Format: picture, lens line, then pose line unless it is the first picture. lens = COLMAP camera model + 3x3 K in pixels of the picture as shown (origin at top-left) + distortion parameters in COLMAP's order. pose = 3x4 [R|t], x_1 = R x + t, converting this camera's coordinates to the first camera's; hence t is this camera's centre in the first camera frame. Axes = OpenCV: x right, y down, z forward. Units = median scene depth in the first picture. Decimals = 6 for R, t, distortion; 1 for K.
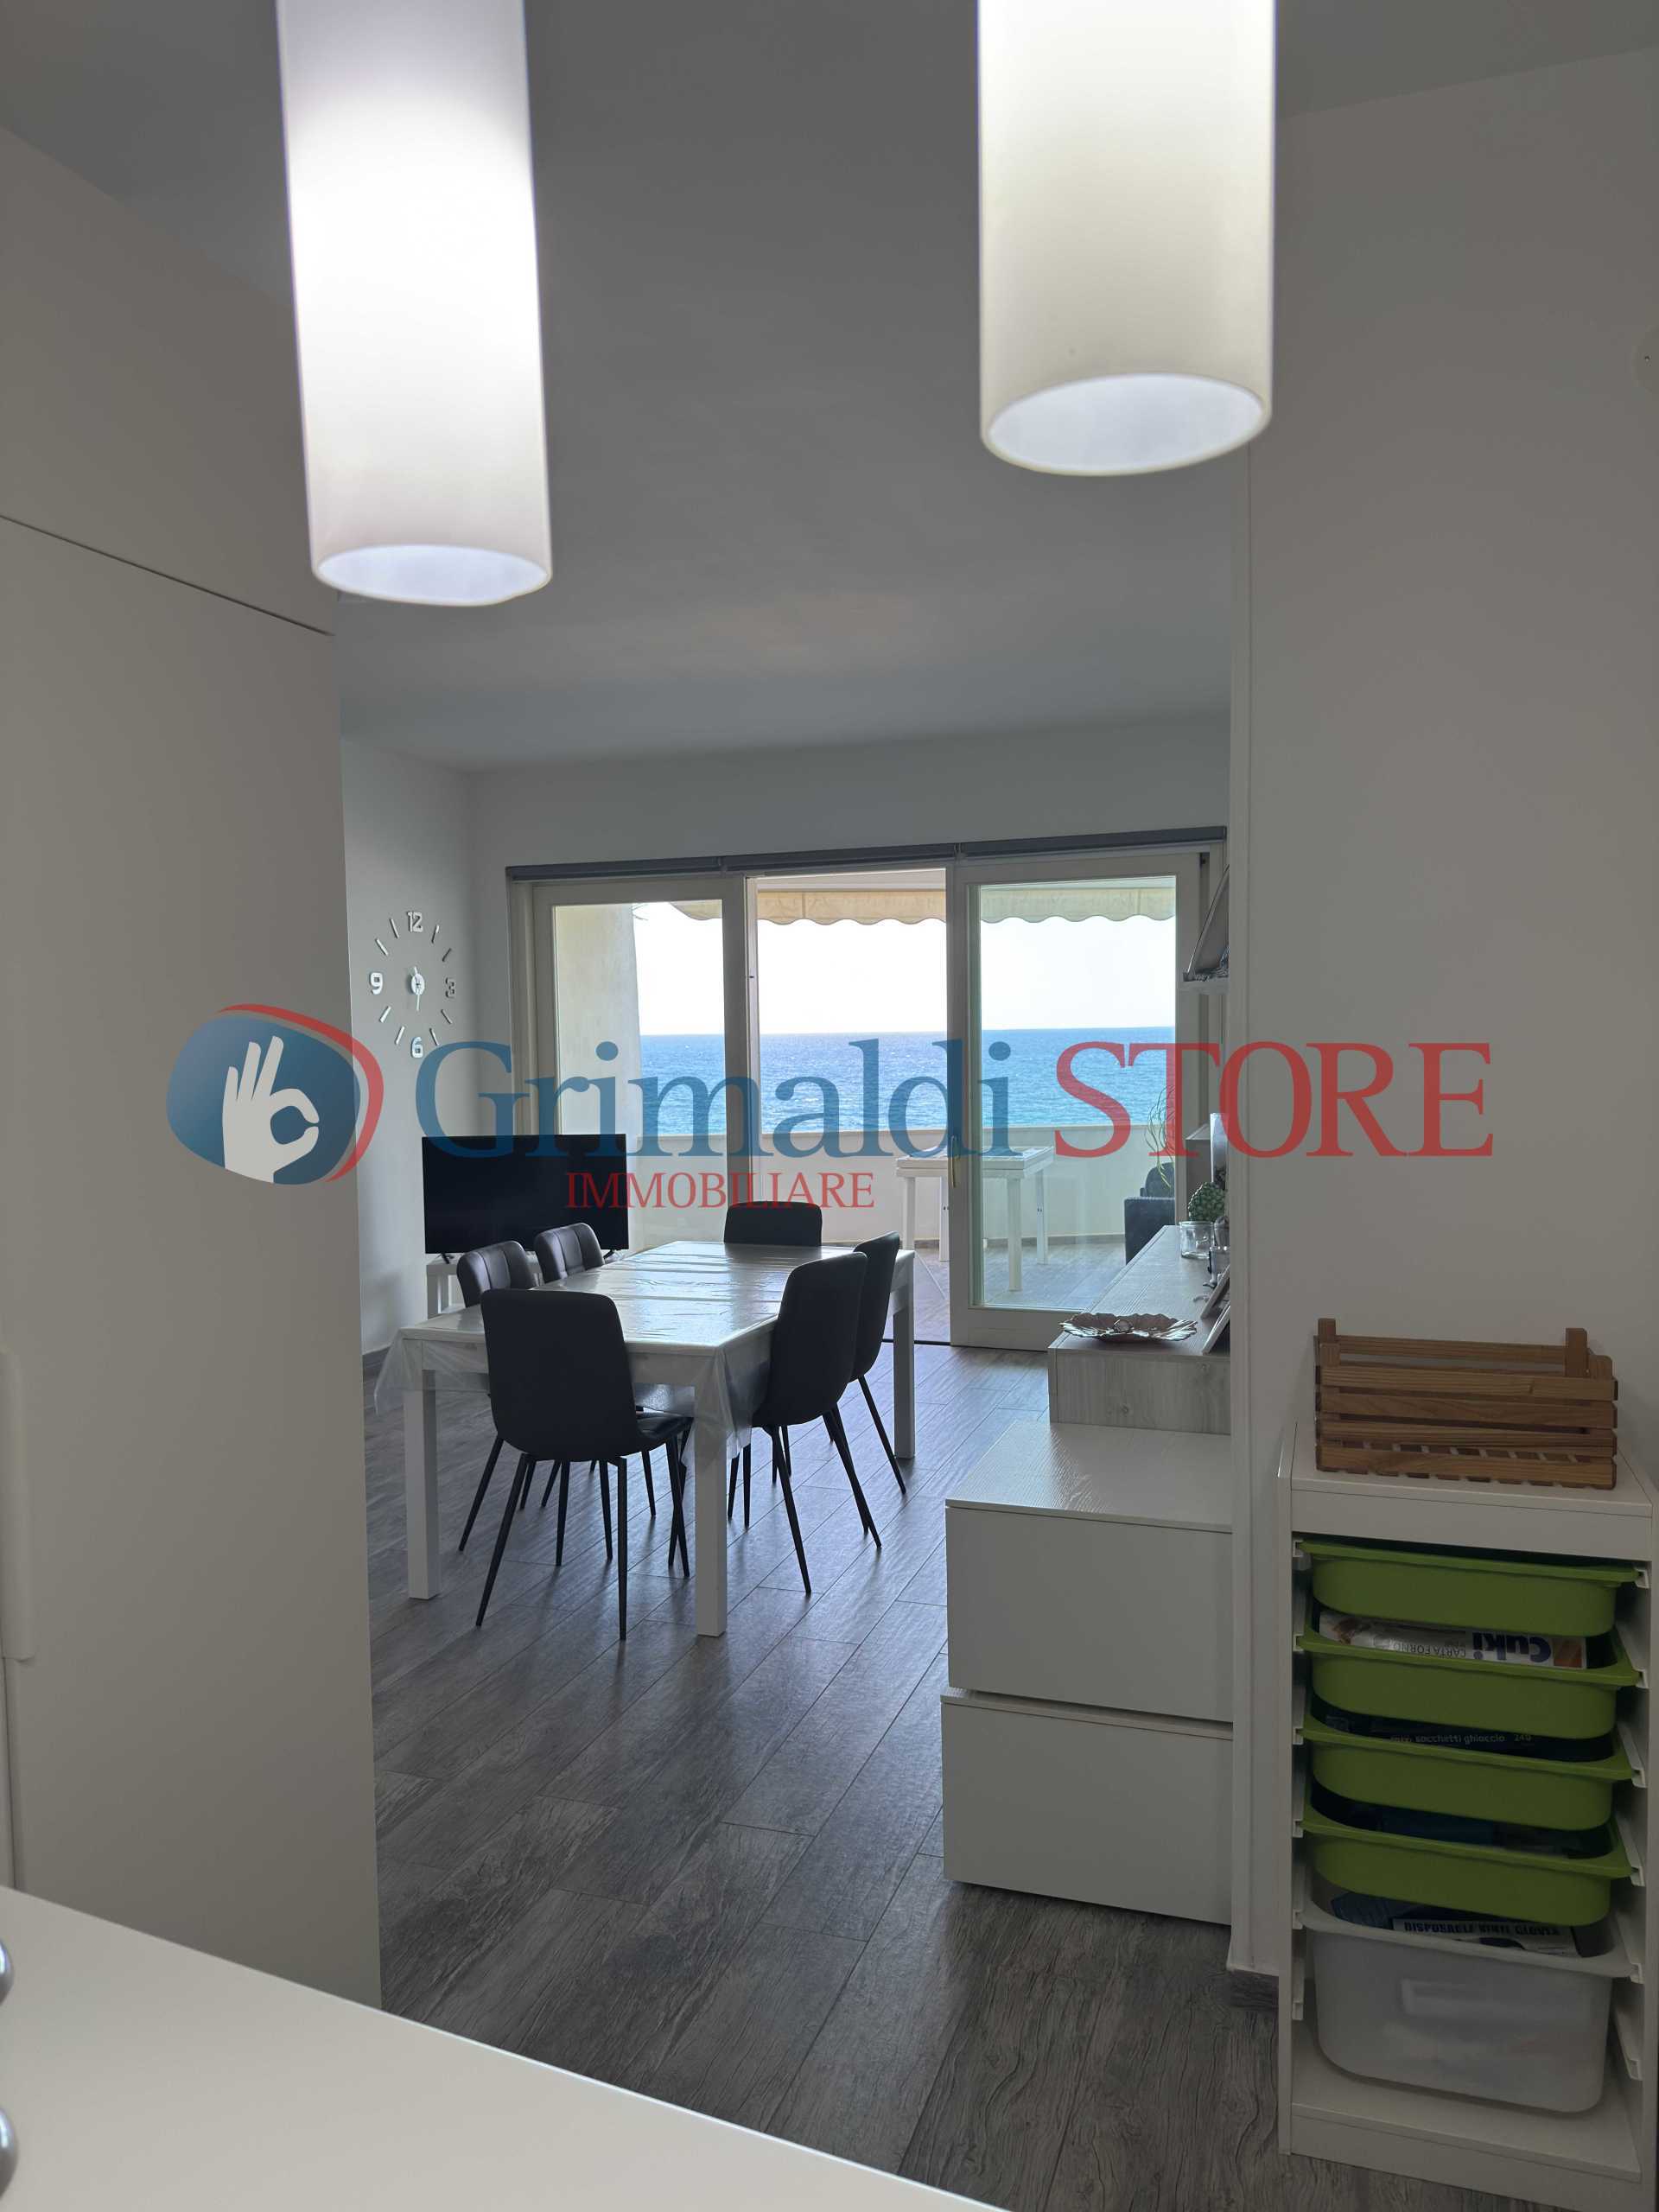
lens RADIAL K [[1567.2, 0, 836.1], [0, 1567.2, 1120.2], [0, 0, 1]] dist [0.037341, -0.035391]
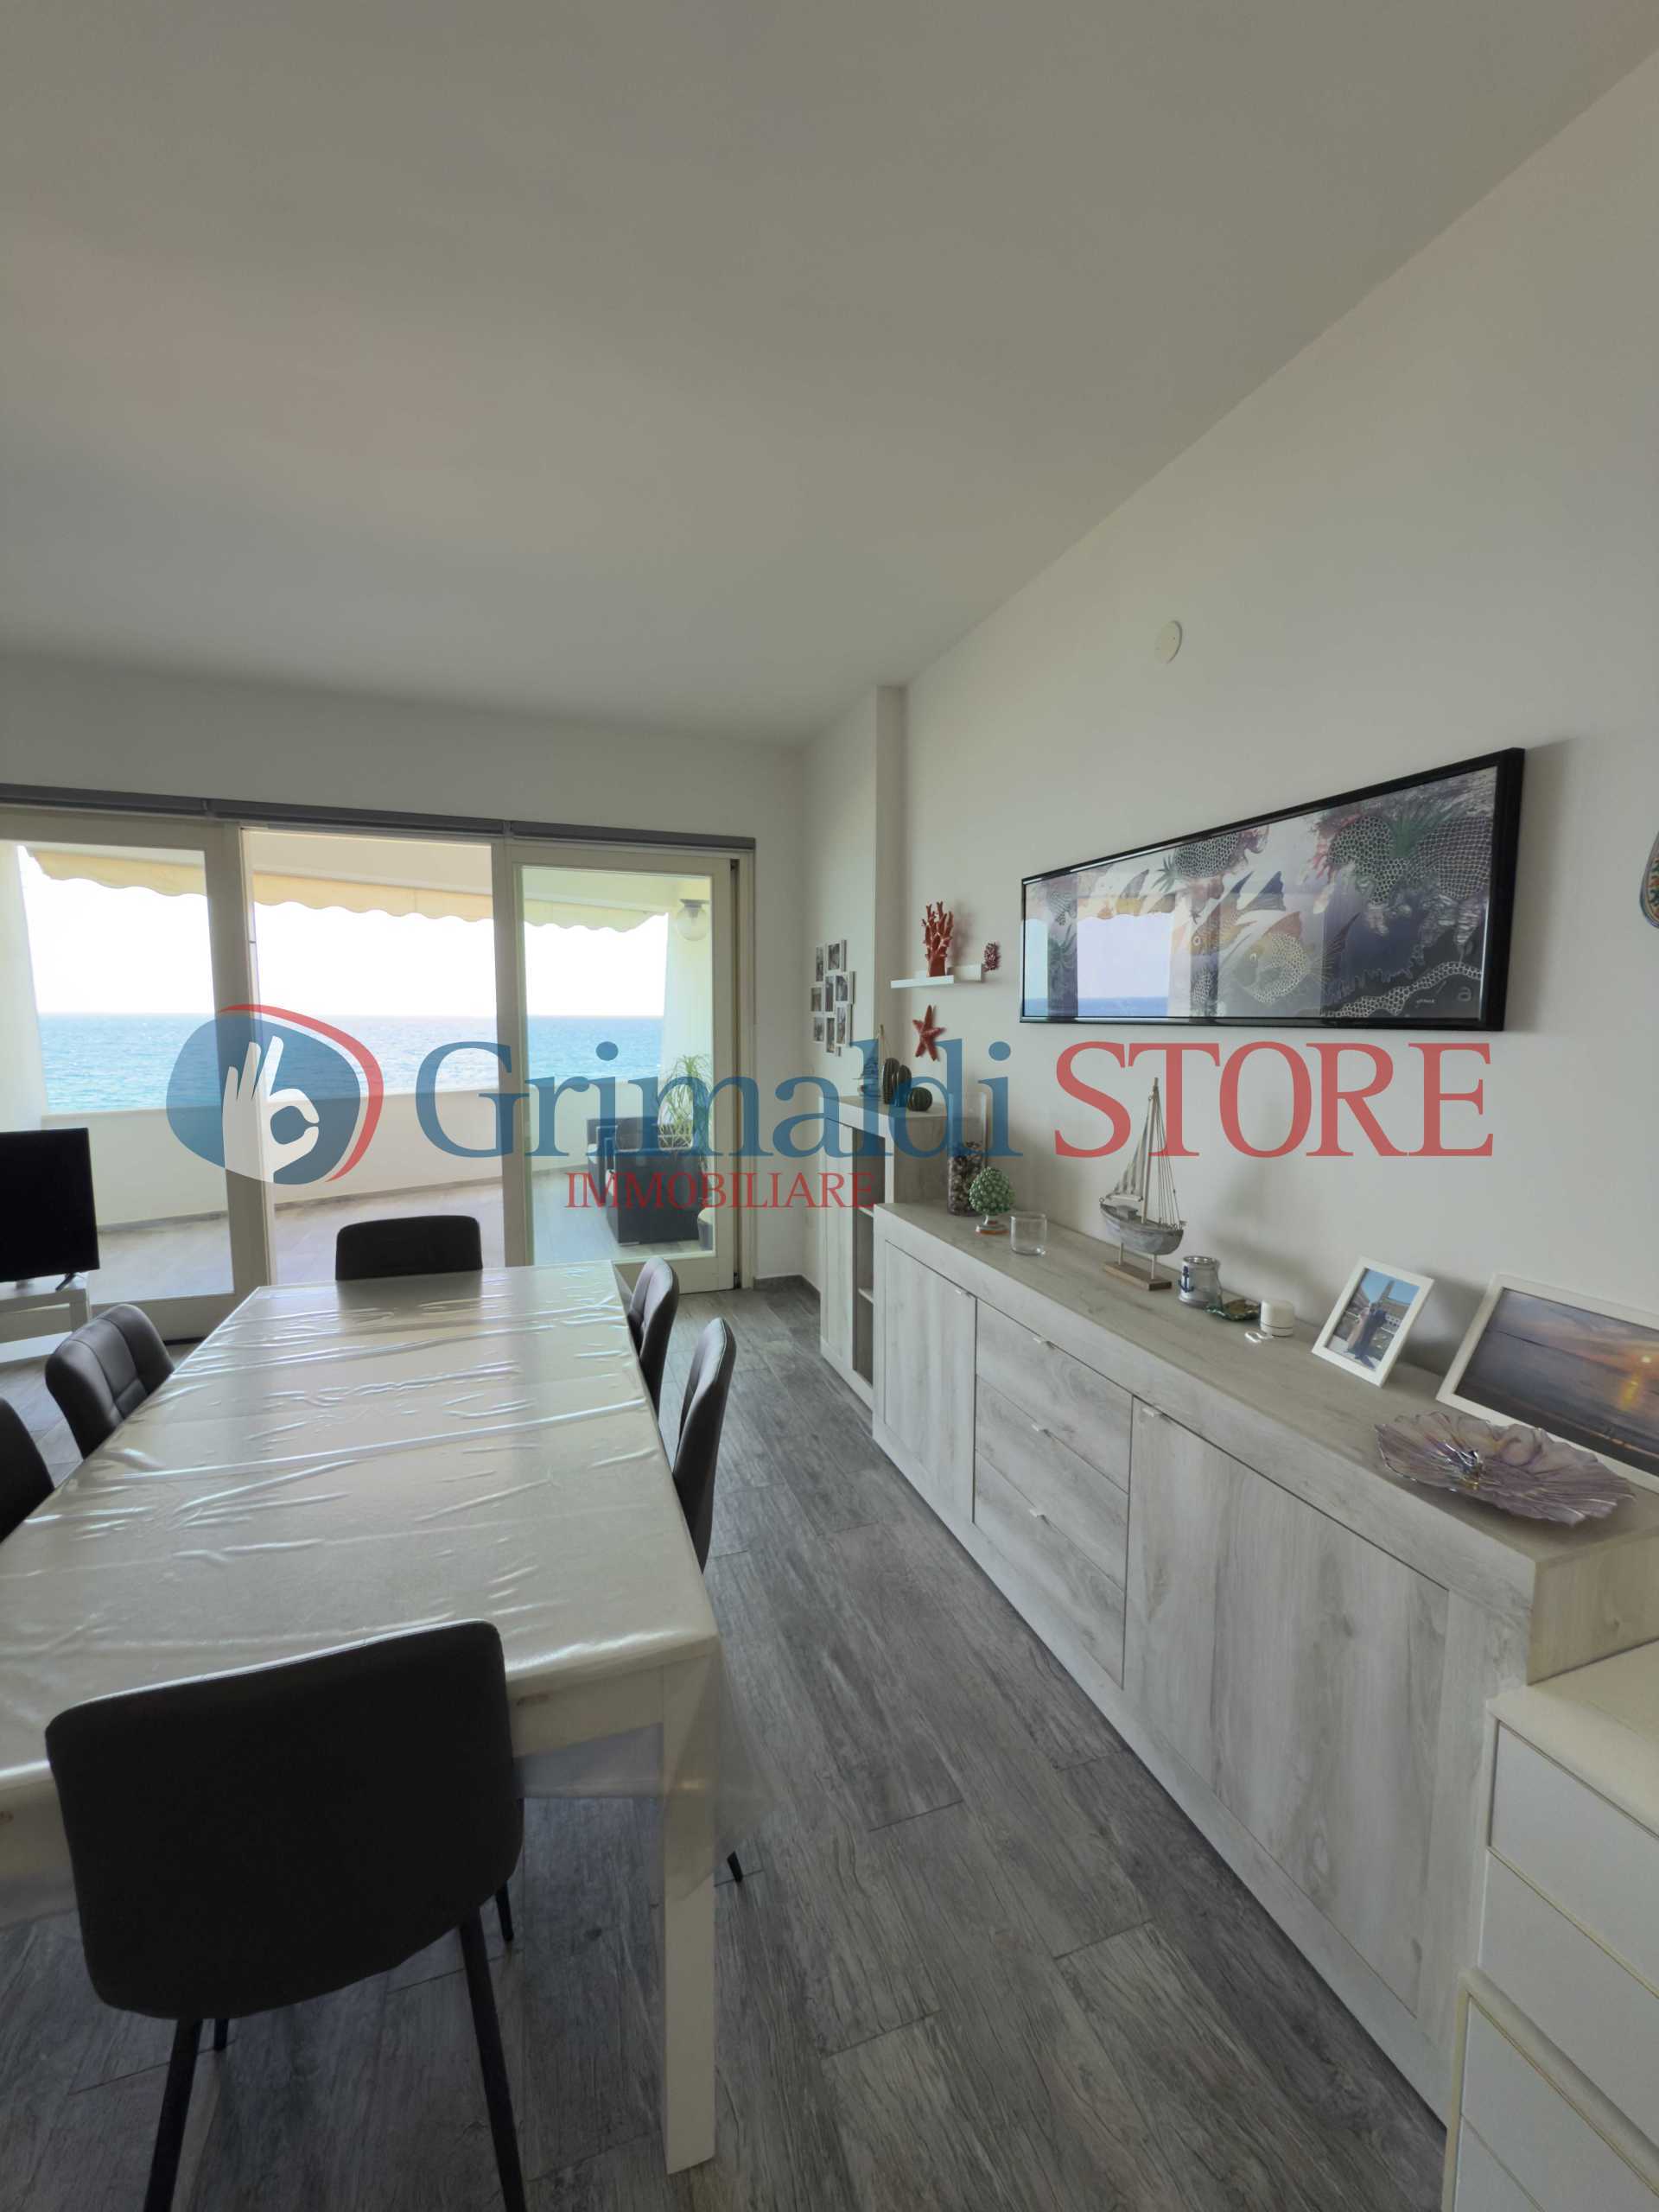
lens RADIAL K [[880.2, 0, 813.8], [0, 880.2, 1108.3], [0, 0, 1]] dist [-0.000952, 0.000923]
pose [[0.791515, -0.046348, 0.609390, -0.120936], [0.016588, 0.998382, 0.054388, -0.021532], [-0.610925, -0.032940, 0.791003, 0.444118]]
